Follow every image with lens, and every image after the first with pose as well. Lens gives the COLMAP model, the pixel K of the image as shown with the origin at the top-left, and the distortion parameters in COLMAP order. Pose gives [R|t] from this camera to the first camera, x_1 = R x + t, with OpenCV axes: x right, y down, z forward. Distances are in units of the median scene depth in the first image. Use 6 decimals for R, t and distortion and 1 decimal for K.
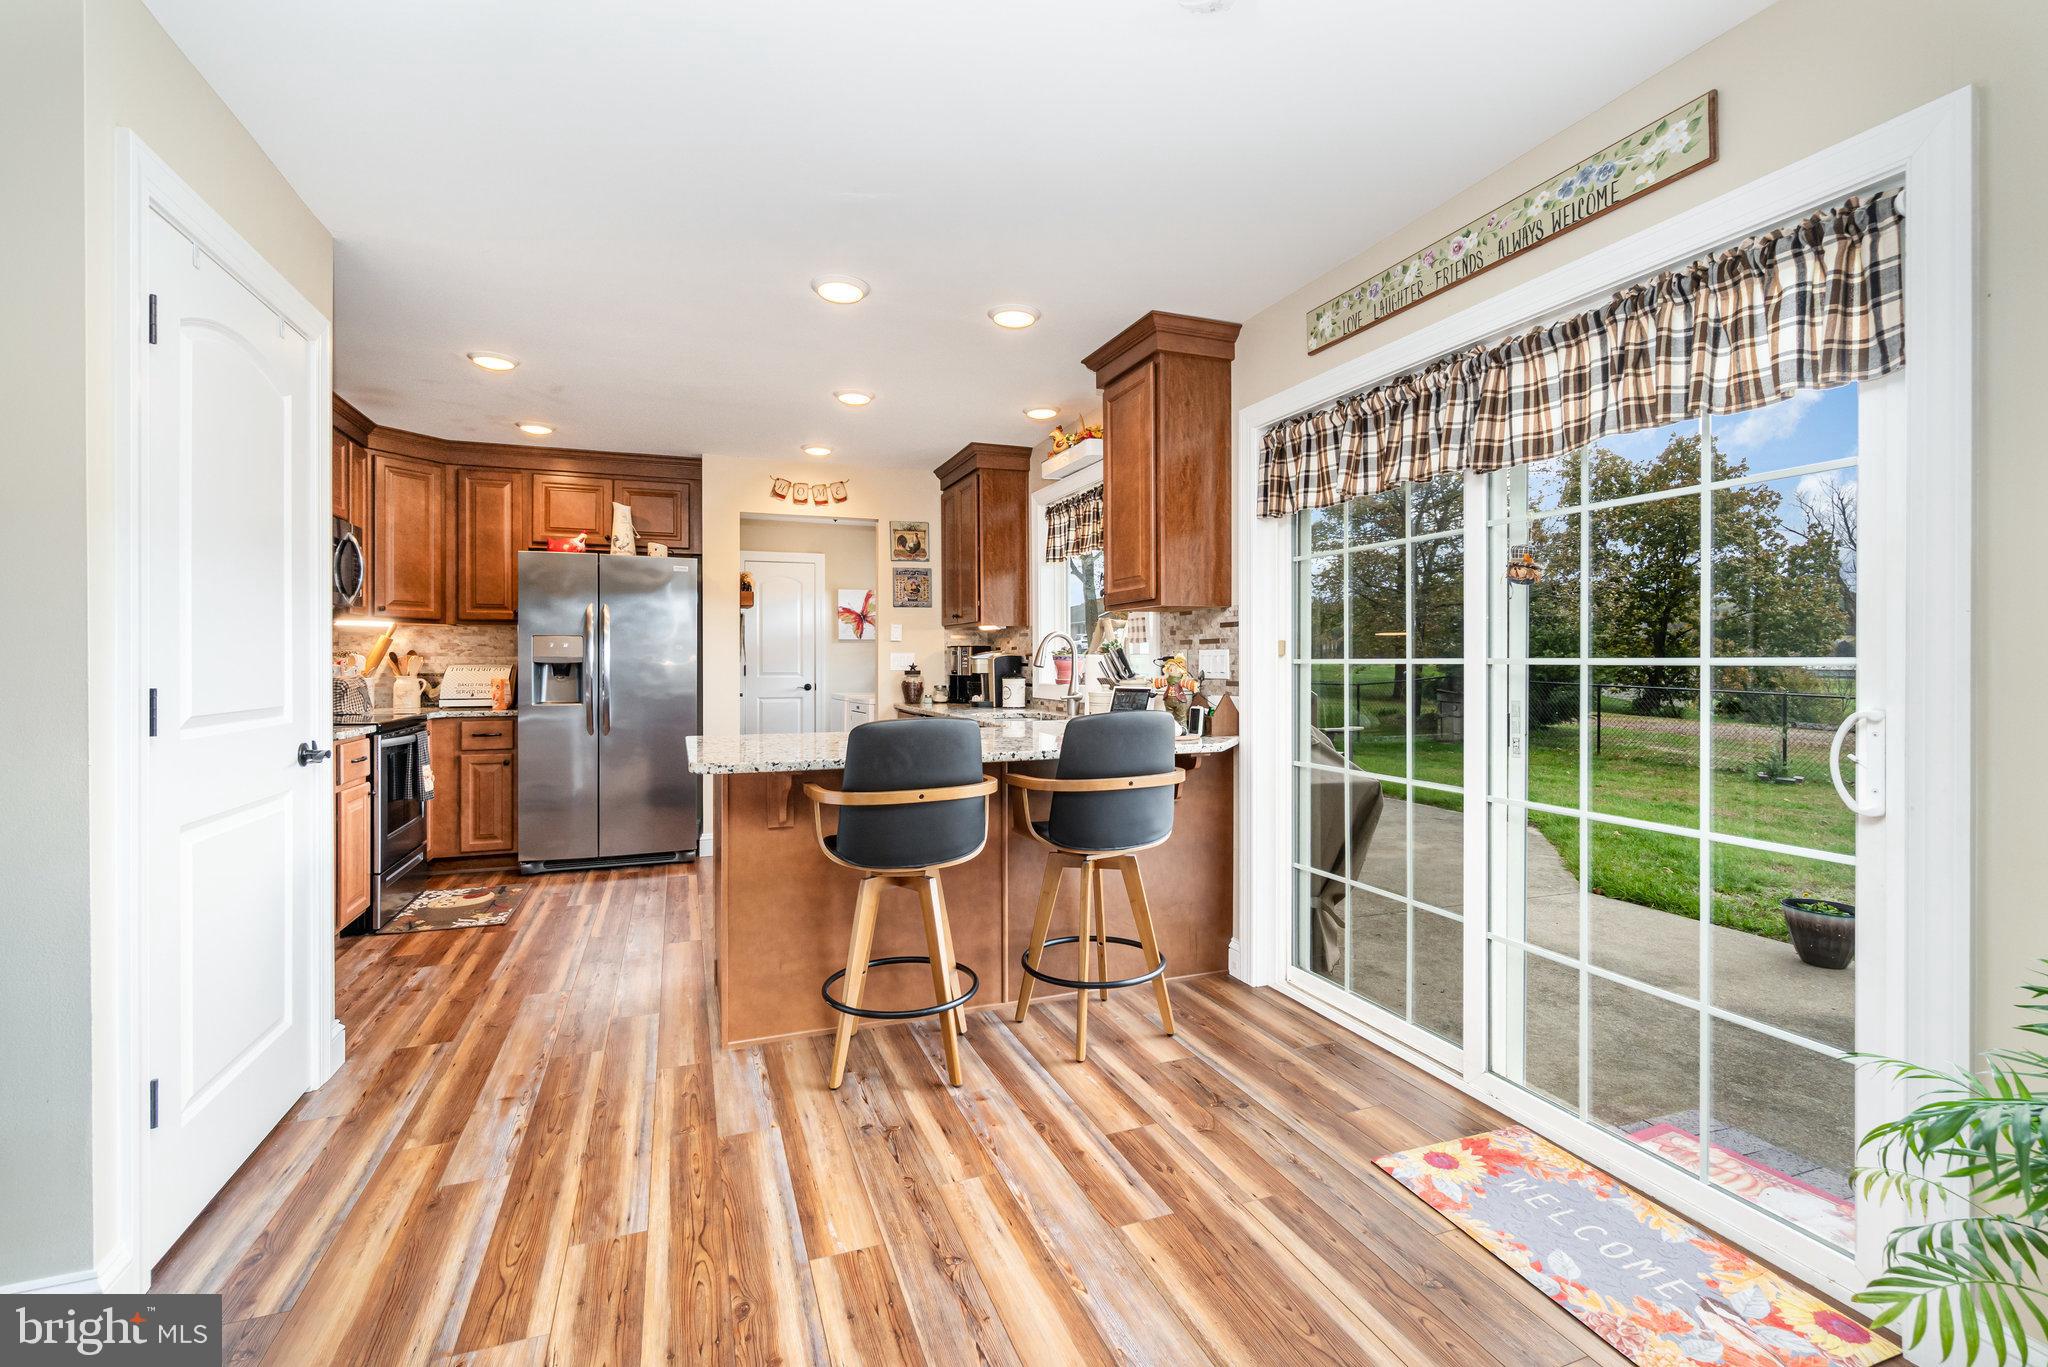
lens RADIAL K [[892.9, 0, 1012.4], [0, 892.9, 667.3], [0, 0, 1]] dist [-0.002367, -0.000496]
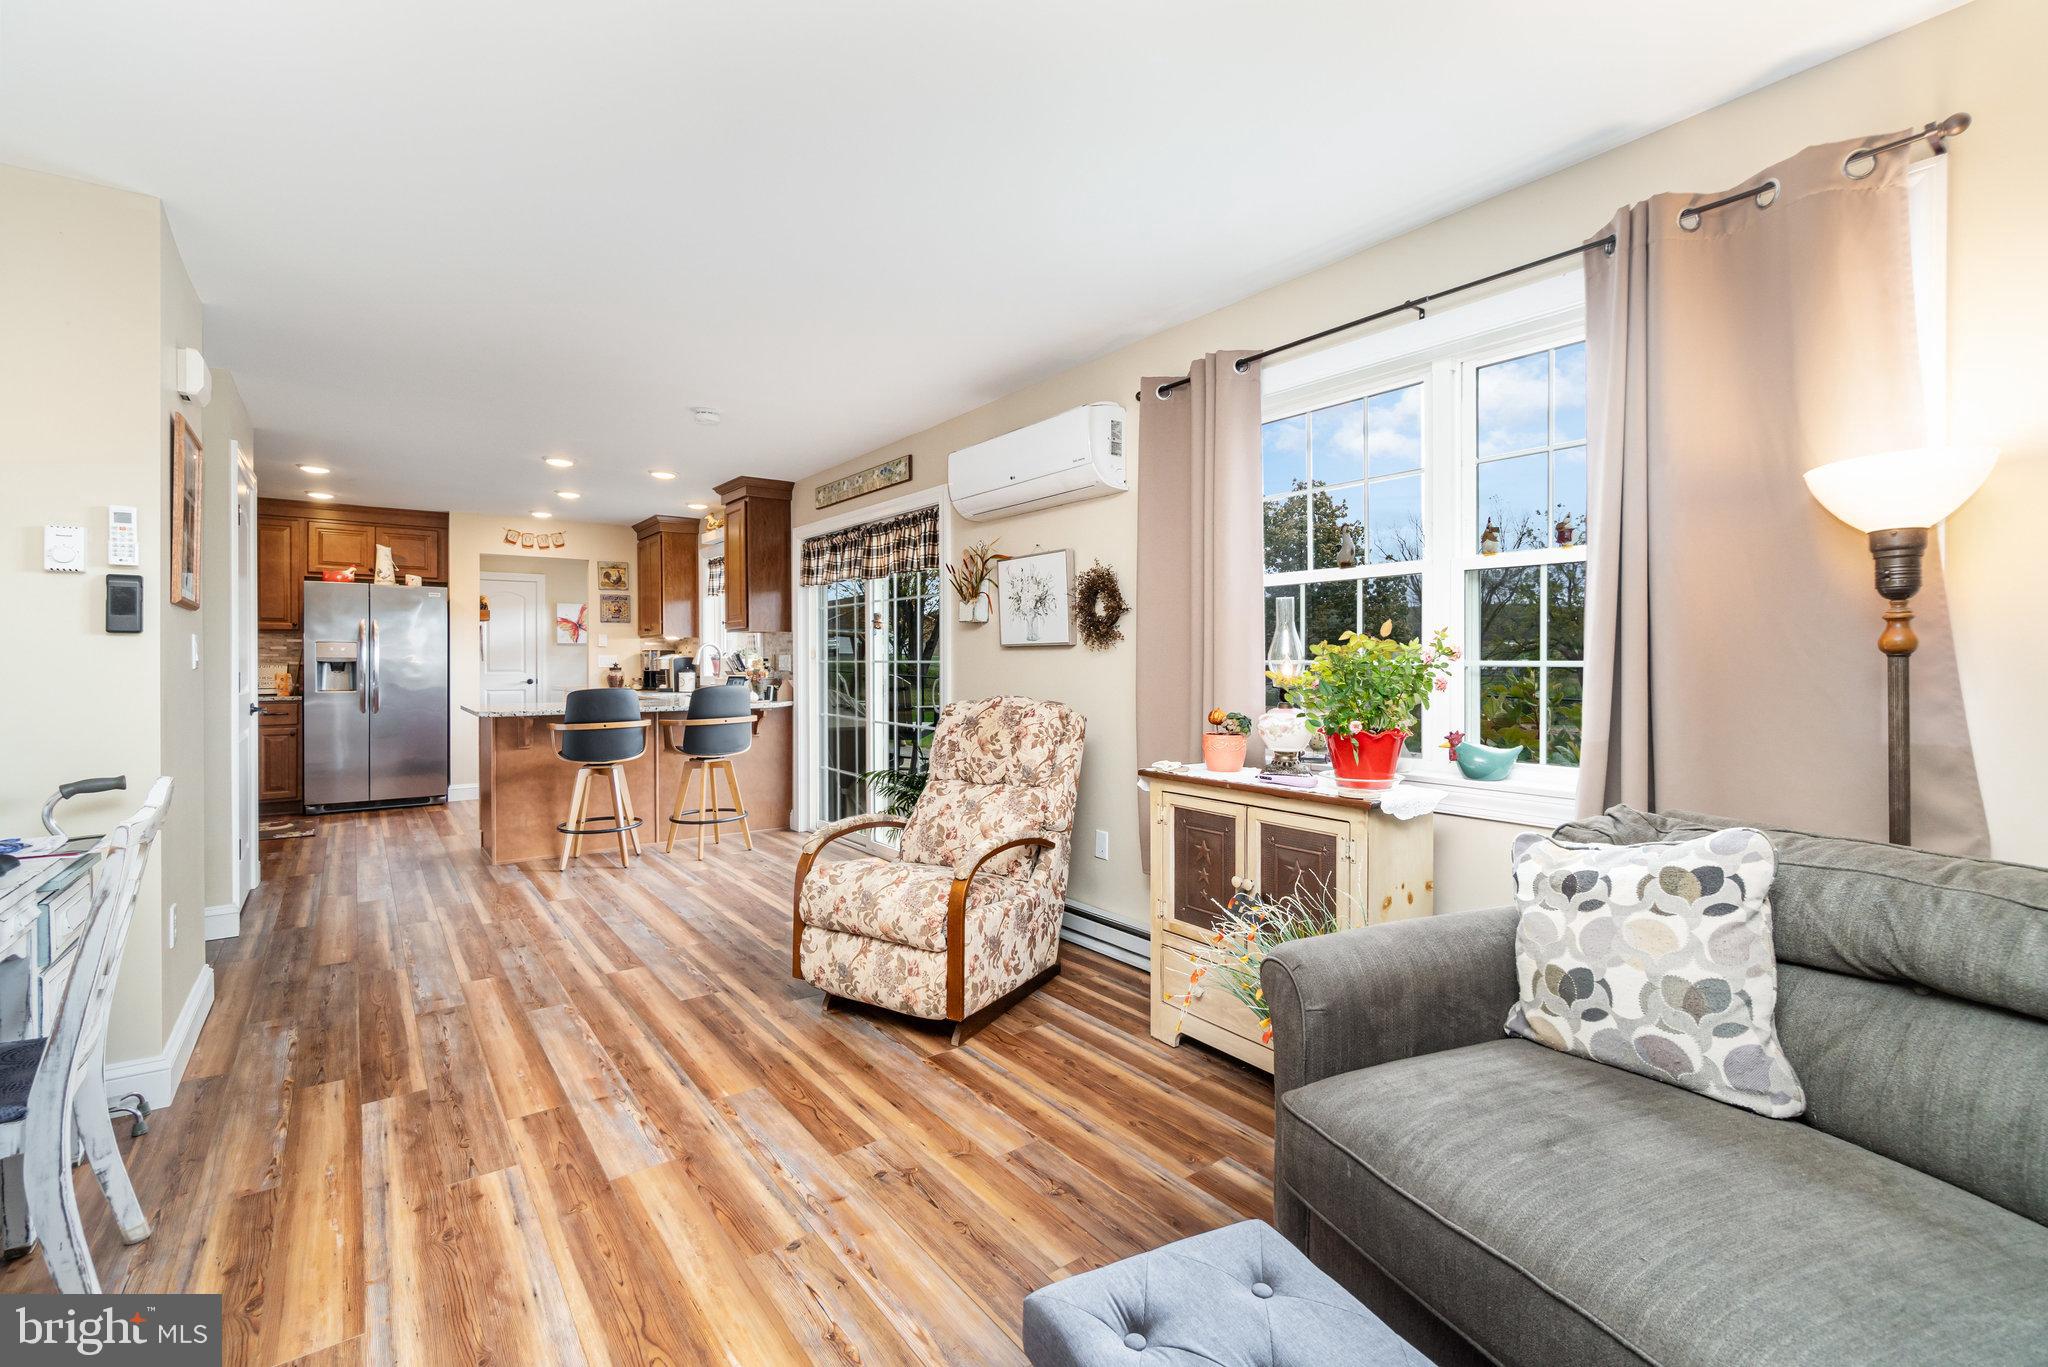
lens RADIAL K [[892.9, 0, 1013.6], [0, 892.9, 668.3], [0, 0, 1]] dist [-0.002367, -0.000496]
pose [[0.960008, -0.000592, 0.279972, 0.114941], [0.000332, 0.999999, 0.000974, 0.004484], [-0.279973, -0.000842, 0.960008, -0.627536]]
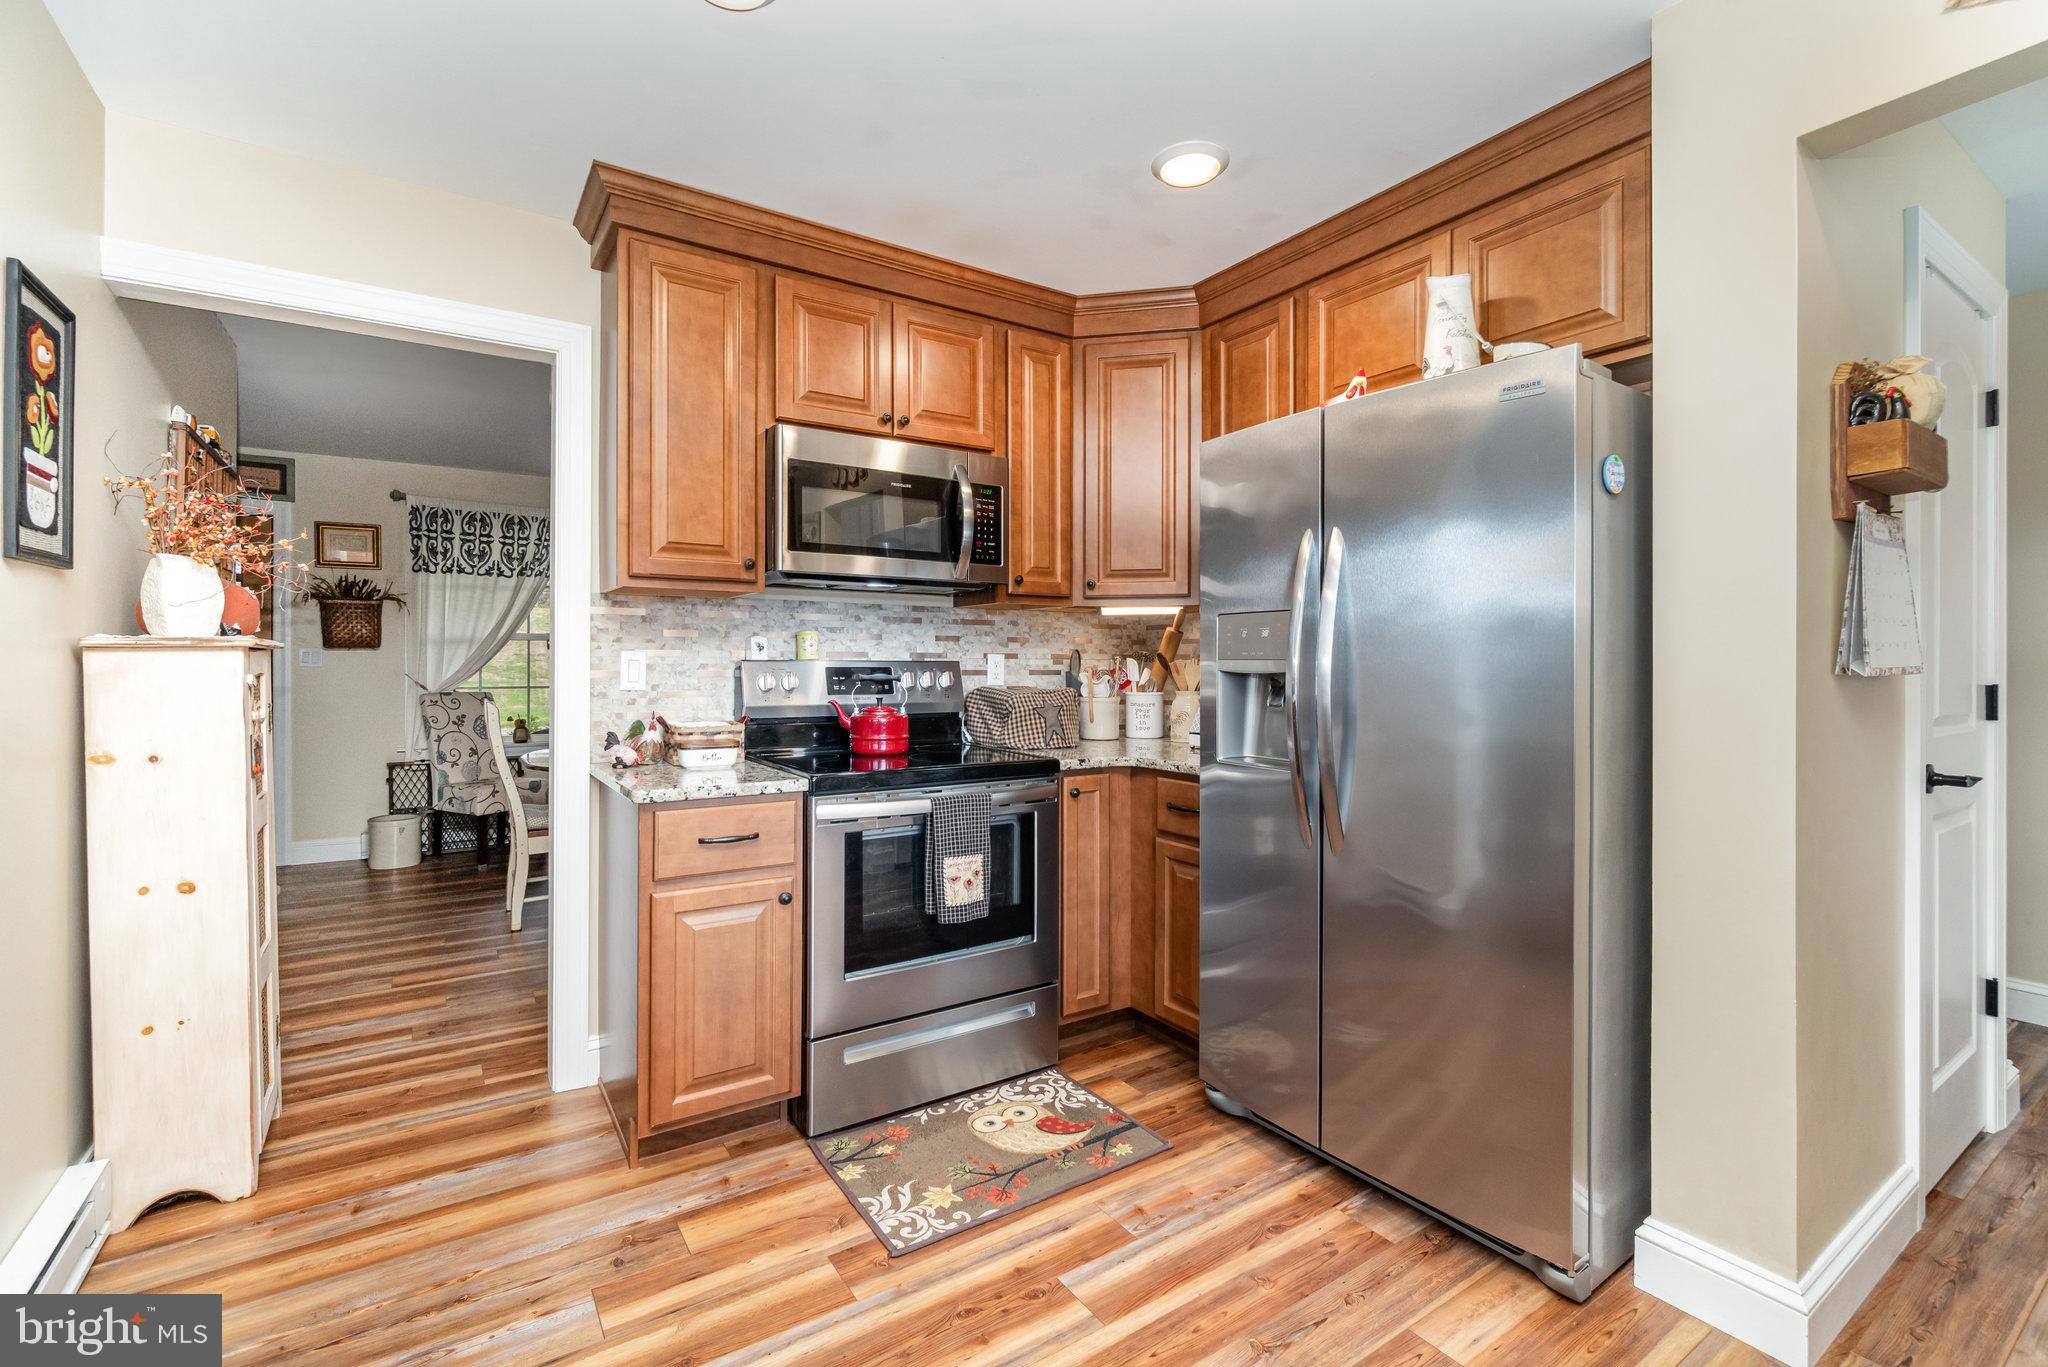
lens RADIAL K [[892.9, 0, 997.5], [0, 892.9, 664.8], [0, 0, 1]] dist [-0.002367, -0.000496]
pose [[0.217329, 0.000836, -0.976098, -0.098092], [-0.008541, 0.999963, -0.001046, -0.006888], [0.976061, 0.008564, 0.217329, 0.769586]]
